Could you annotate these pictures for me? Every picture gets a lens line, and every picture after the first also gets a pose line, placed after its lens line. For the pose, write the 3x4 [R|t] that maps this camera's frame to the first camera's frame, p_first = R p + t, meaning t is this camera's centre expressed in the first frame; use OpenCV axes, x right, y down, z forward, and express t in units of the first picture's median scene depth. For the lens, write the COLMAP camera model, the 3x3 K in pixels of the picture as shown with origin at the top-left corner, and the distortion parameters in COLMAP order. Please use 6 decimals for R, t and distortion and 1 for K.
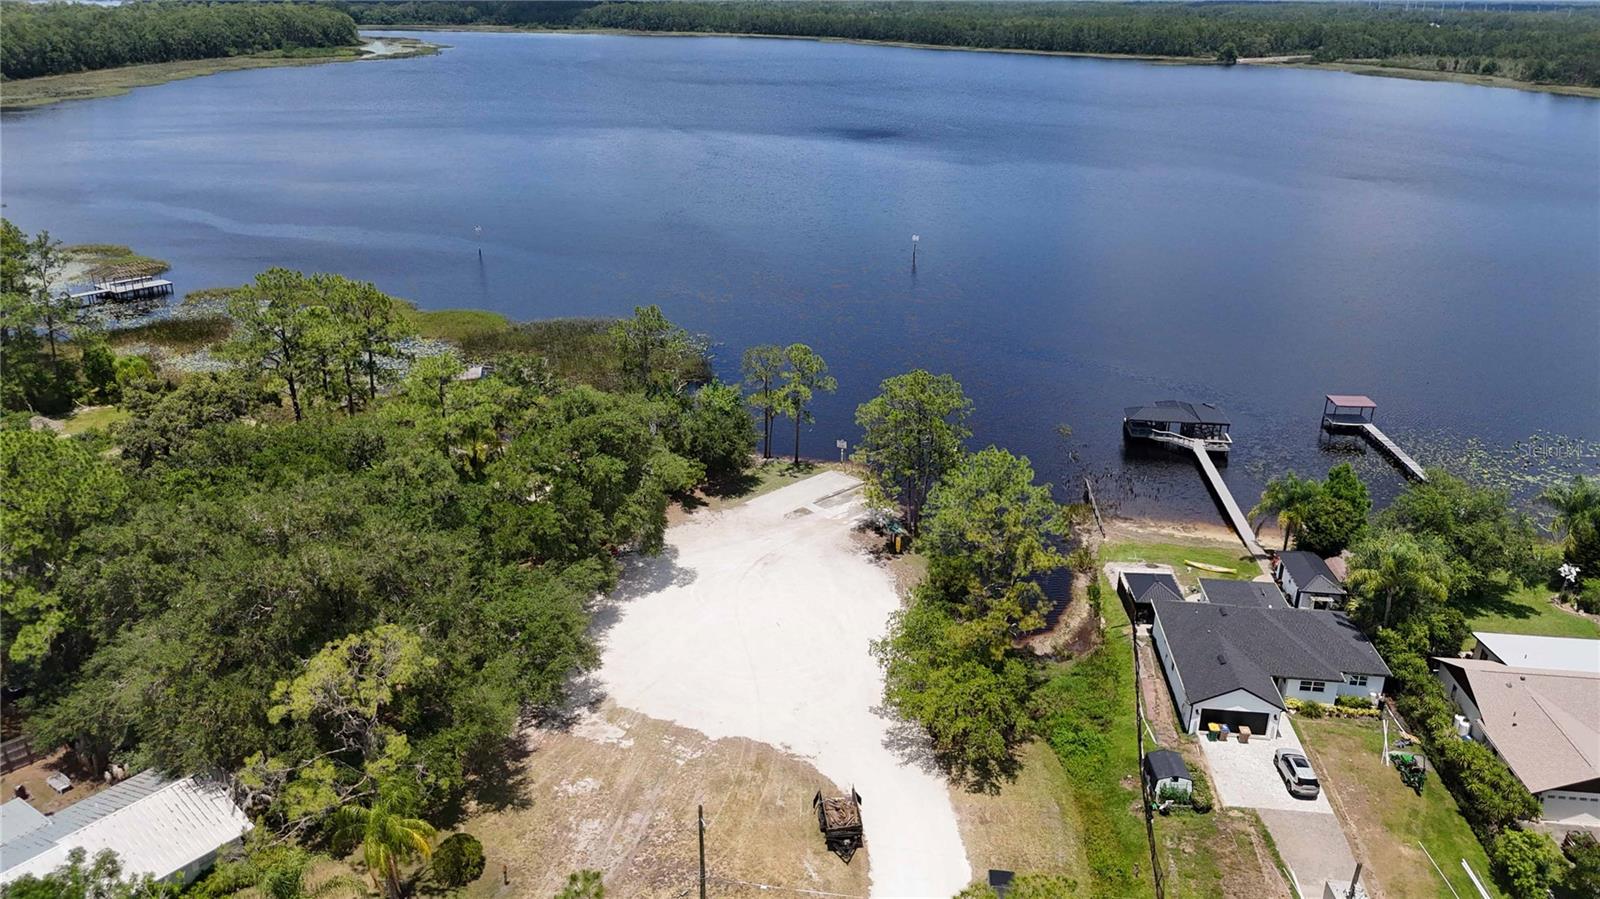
lens RADIAL K [[1189.4, 0, 795.9], [0, 1189.4, 447.7], [0, 0, 1]] dist [0.048268, -0.048785]
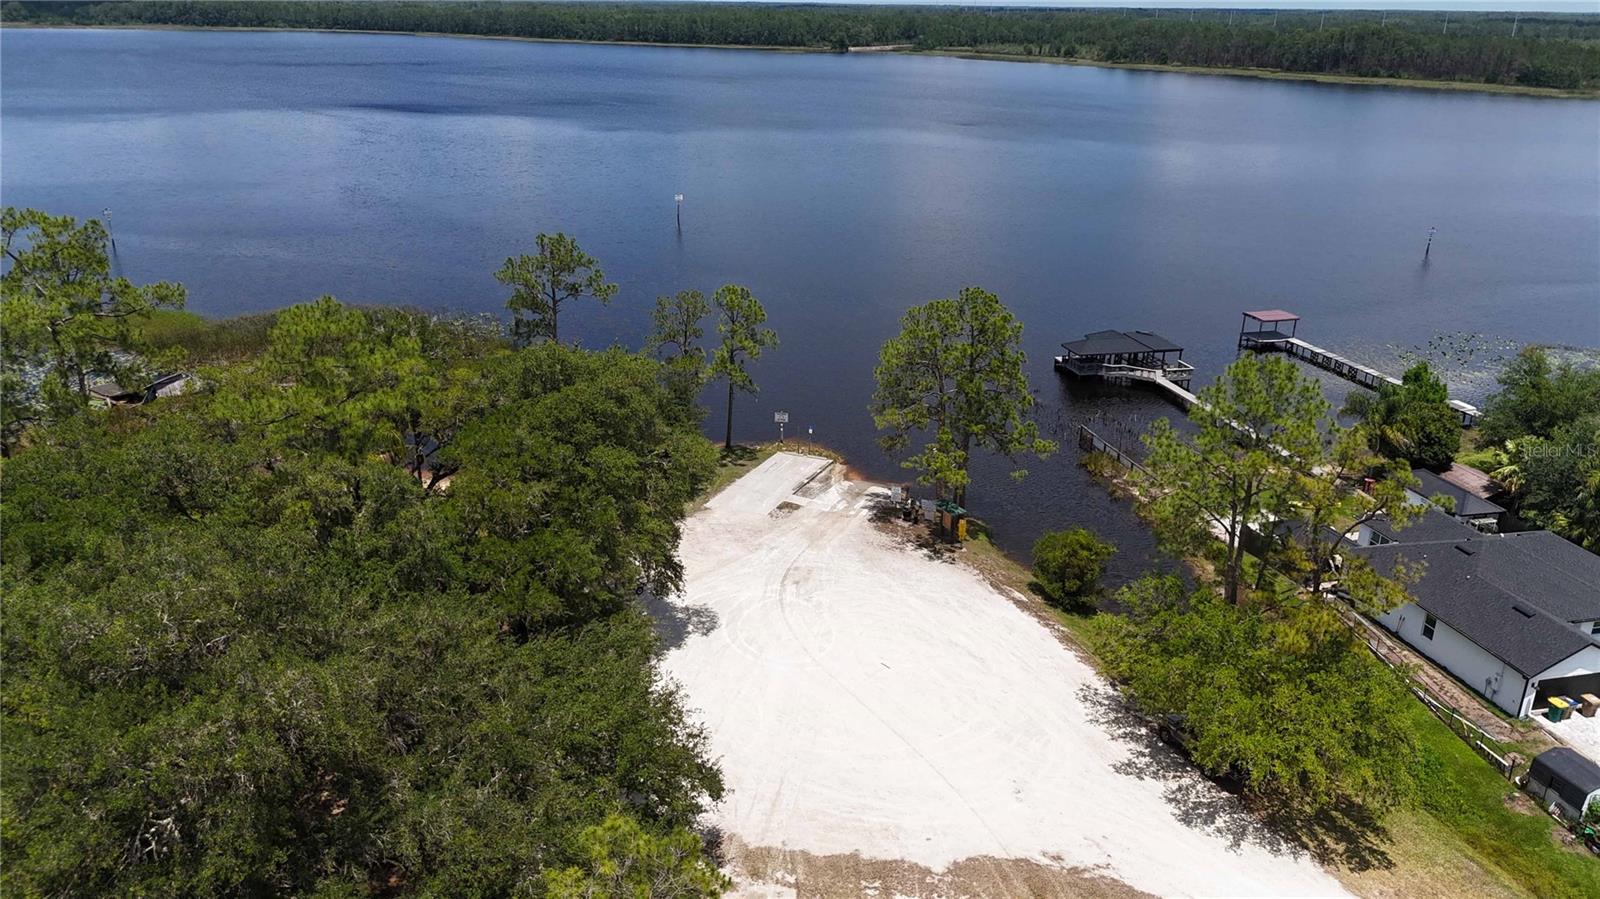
lens RADIAL K [[1189.4, 0, 800.0], [0, 1189.4, 447.7], [0, 0, 1]] dist [0.048268, -0.048785]
pose [[0.943645, -0.115403, 0.310188, -0.204603], [0.117894, 0.992968, 0.010772, 0.010516], [-0.309250, 0.026405, 0.950614, 0.297381]]
